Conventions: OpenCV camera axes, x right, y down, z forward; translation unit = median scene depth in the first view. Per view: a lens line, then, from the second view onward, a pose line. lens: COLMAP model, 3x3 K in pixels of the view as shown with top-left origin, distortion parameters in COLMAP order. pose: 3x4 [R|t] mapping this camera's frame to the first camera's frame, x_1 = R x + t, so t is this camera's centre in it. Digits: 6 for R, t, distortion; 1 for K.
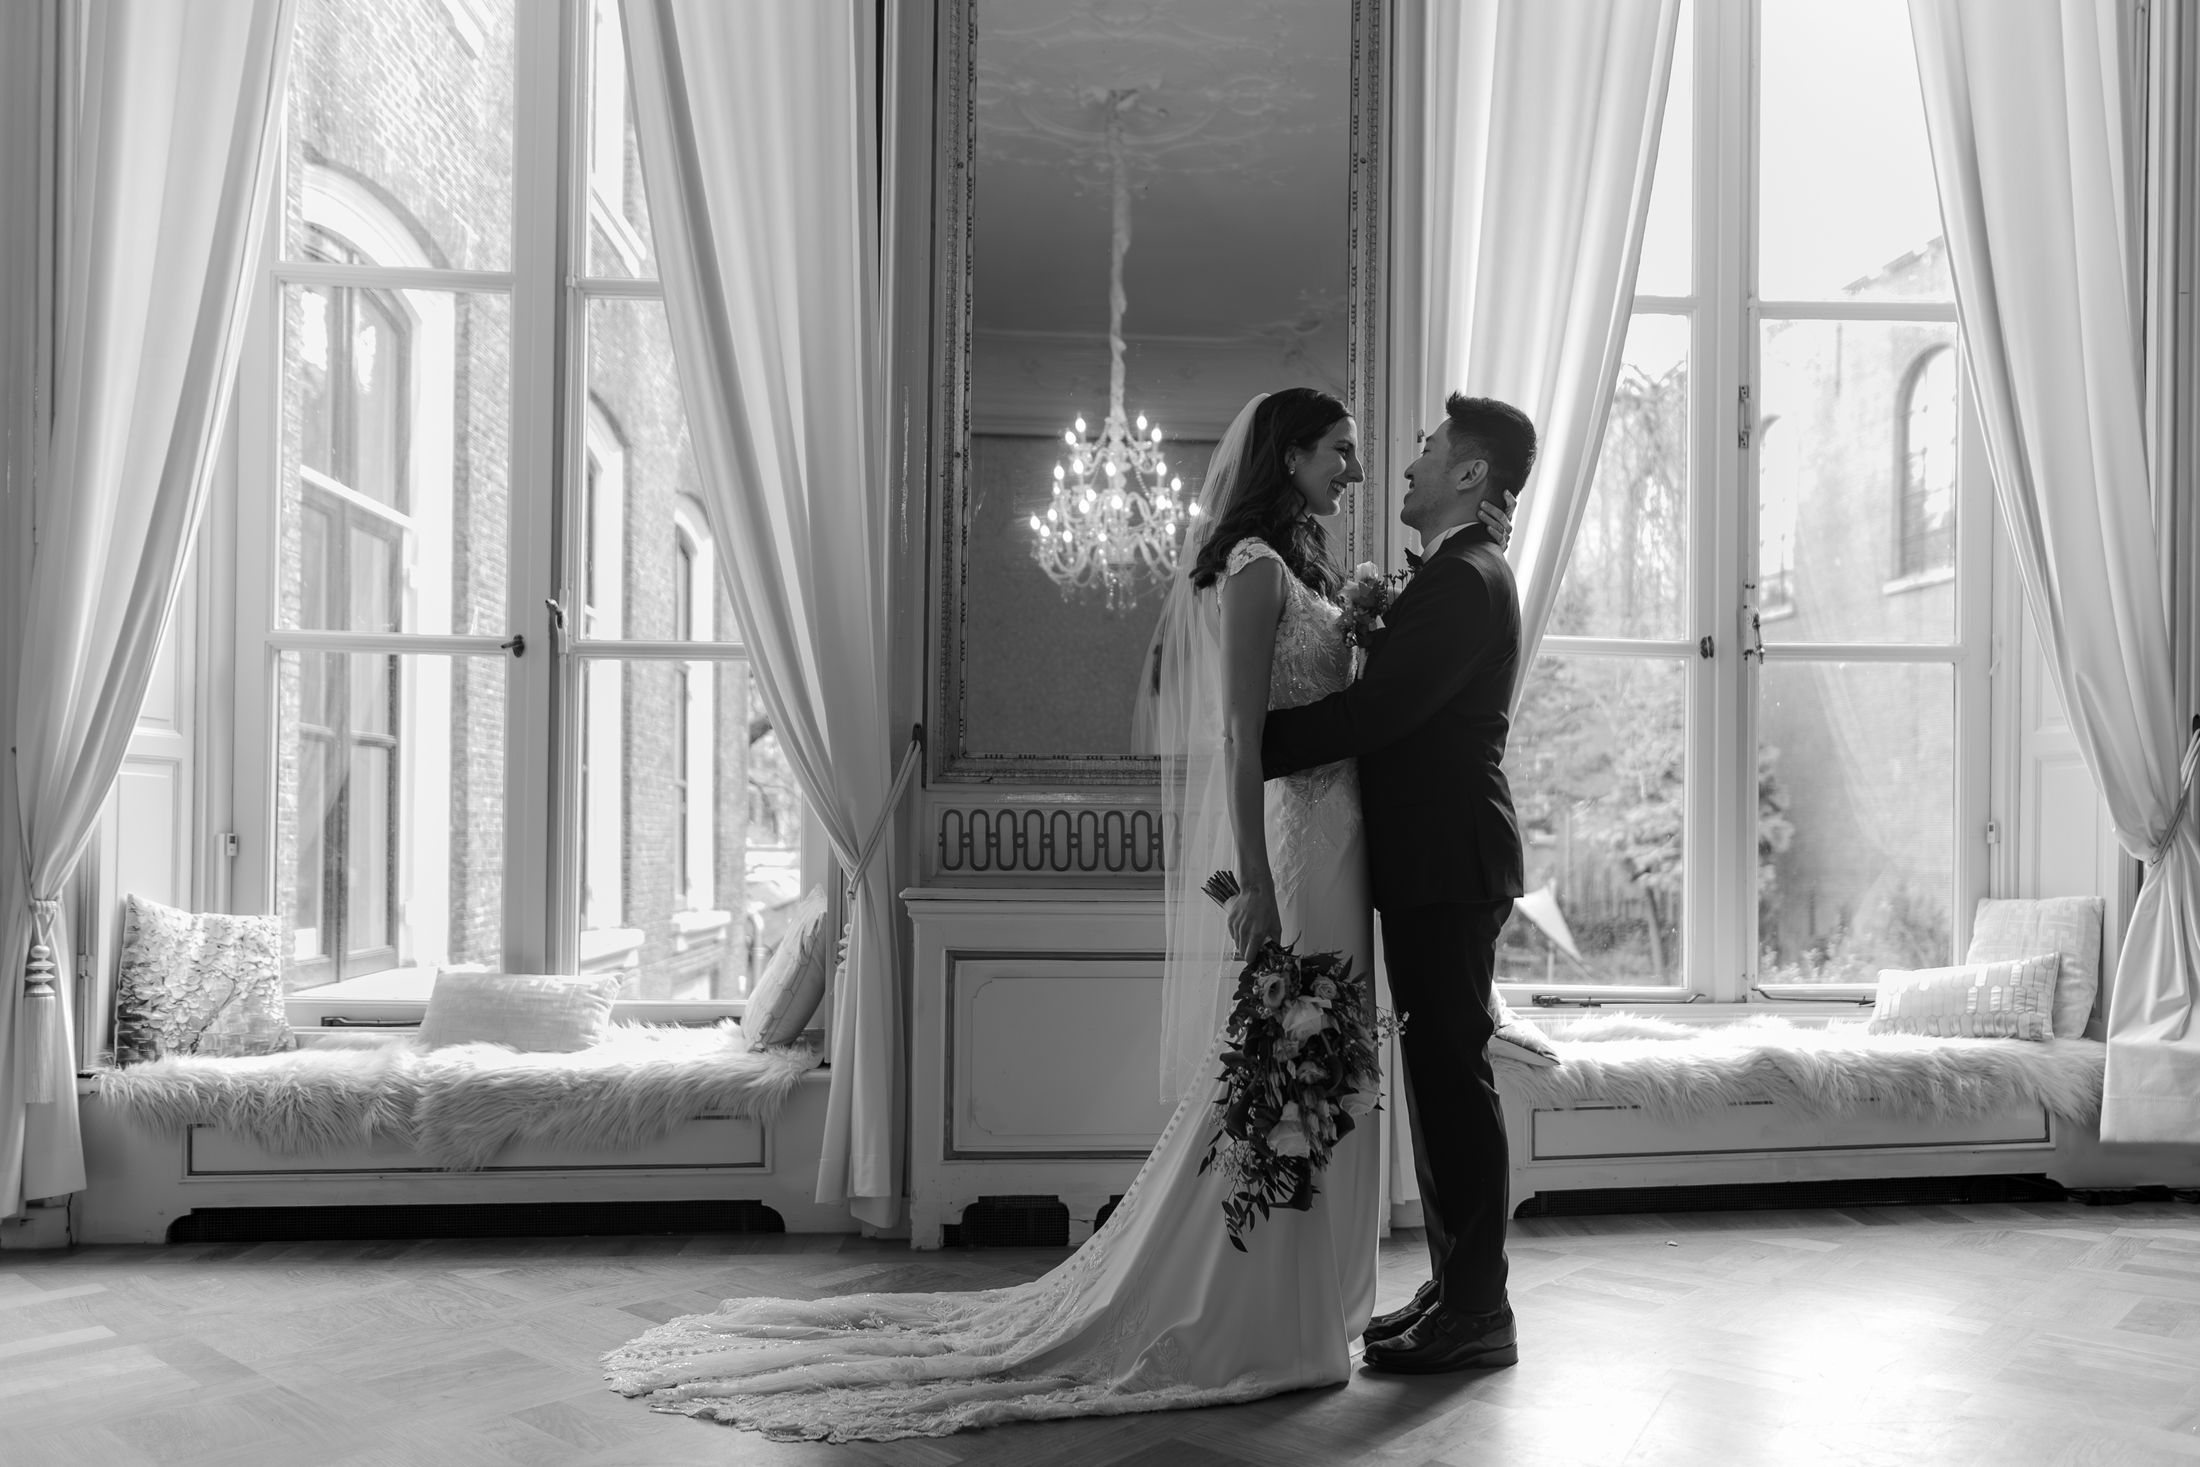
lens RADIAL K [[1572.3, 0, 1214.8], [0, 1572.3, 849.4], [0, 0, 1]] dist [0.001141, 0.000630]
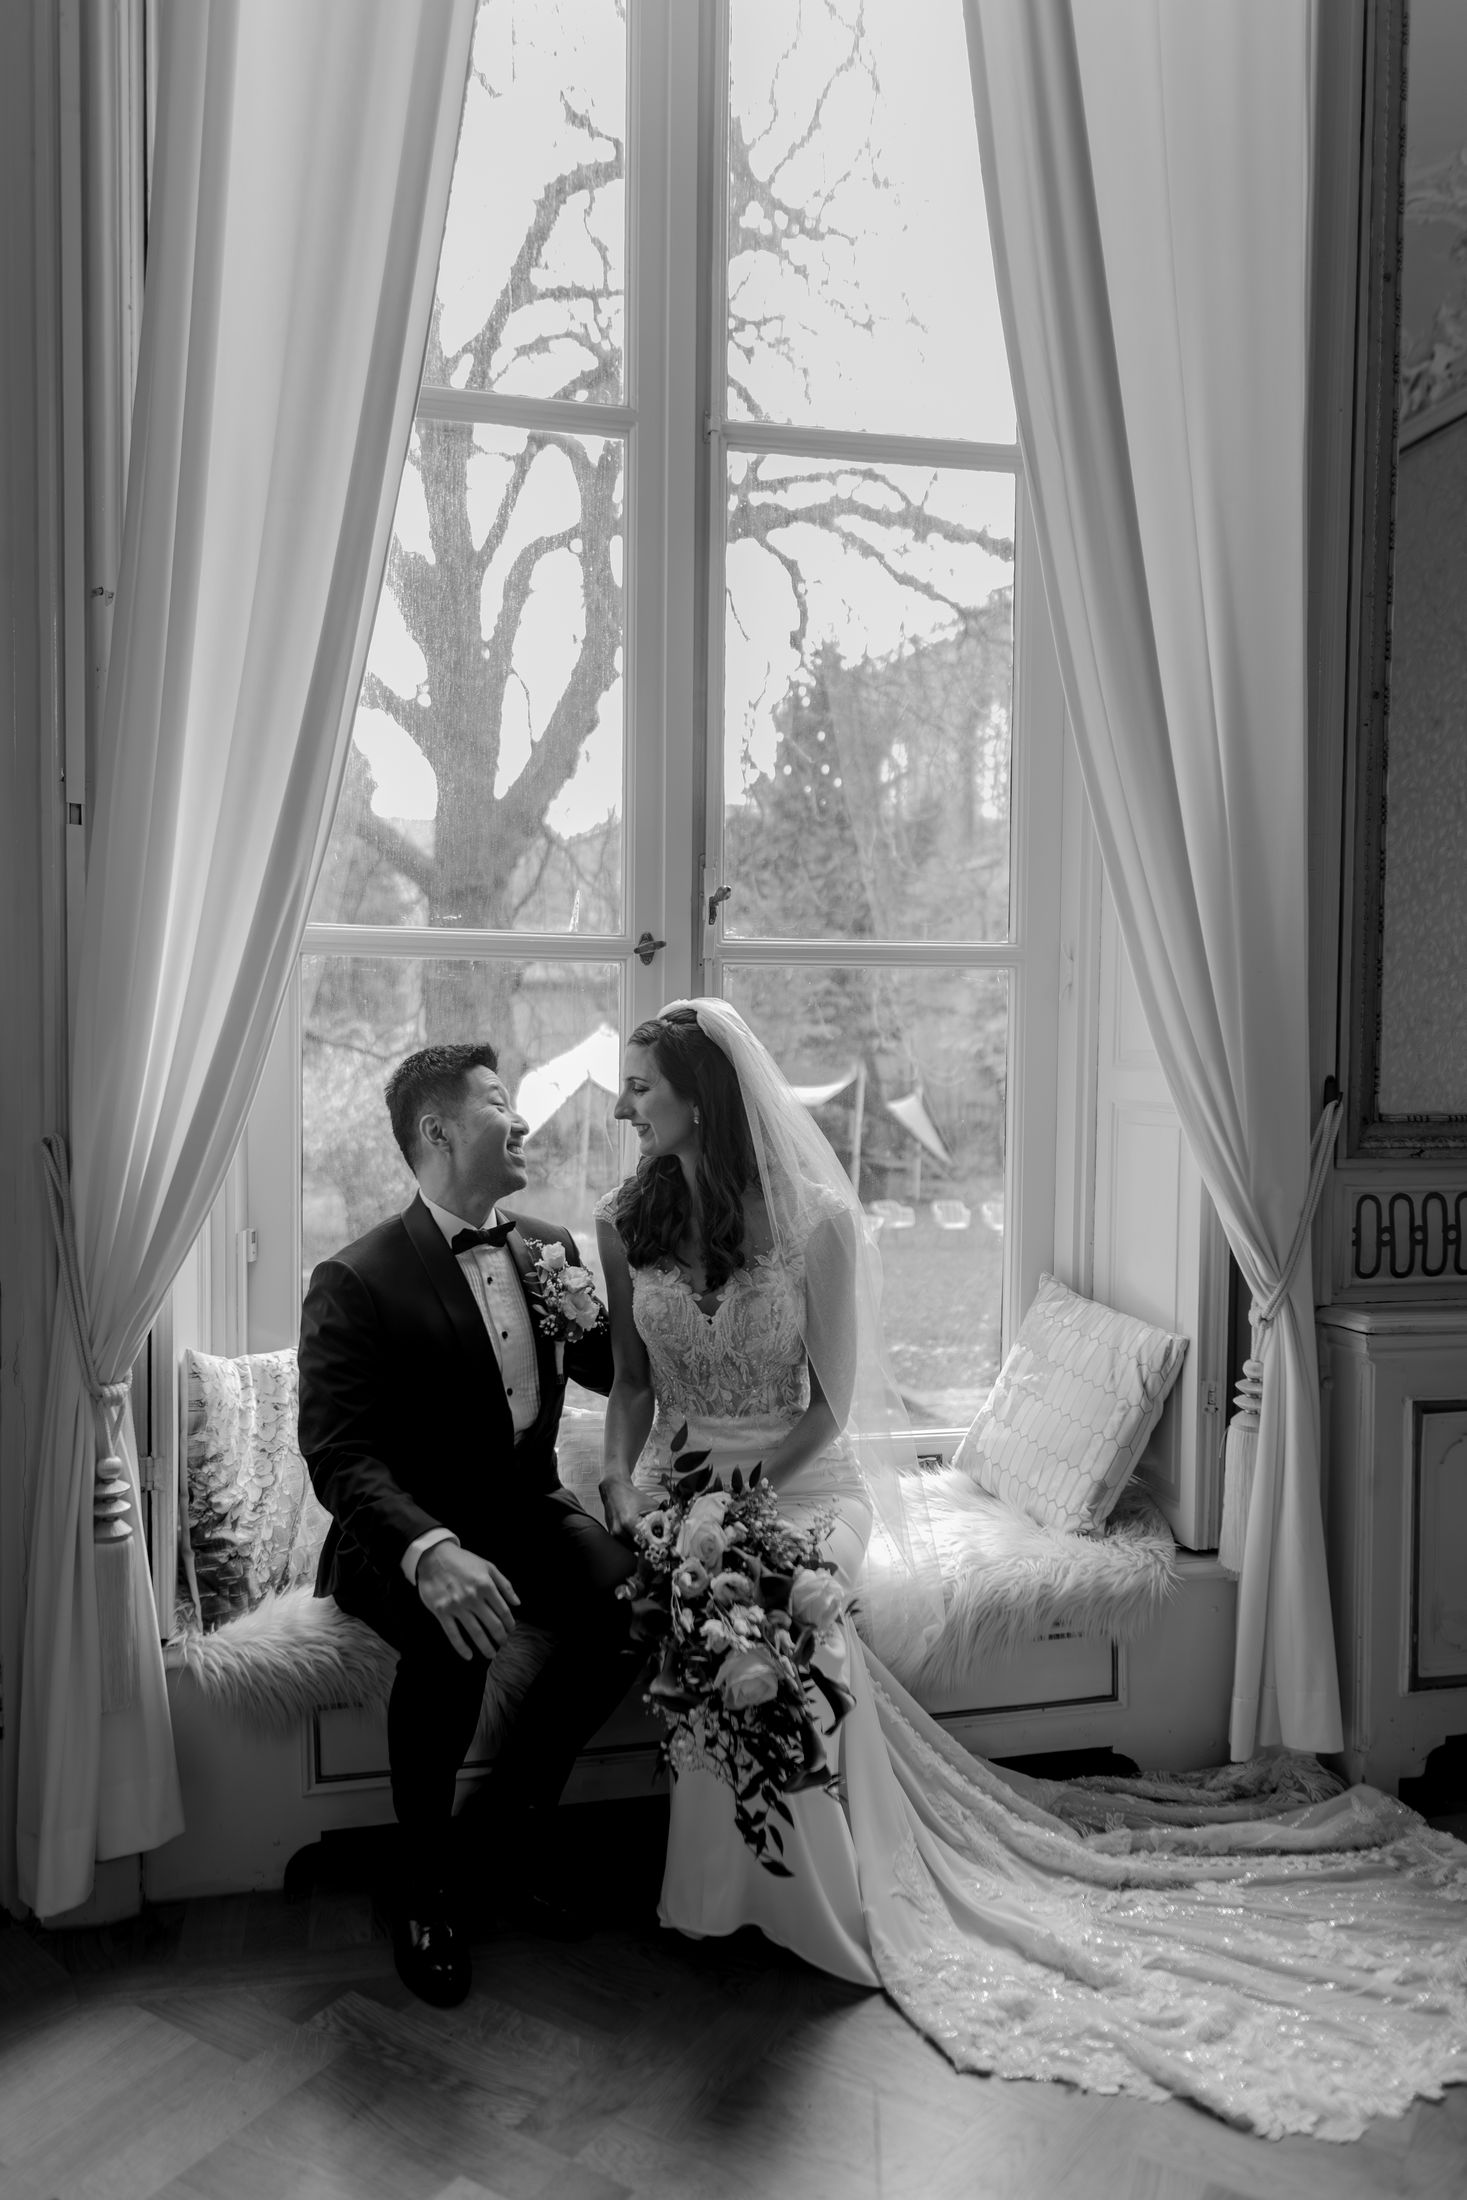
lens RADIAL K [[1465.0, 0, 682.4], [0, 1465.0, 1102.8], [0, 0, 1]] dist [-0.002529, 0.001978]
pose [[0.990617, -0.009511, 0.136335, -0.567558], [0.003836, 0.999118, 0.041823, -0.096226], [-0.136613, -0.040908, 0.989780, 0.381712]]
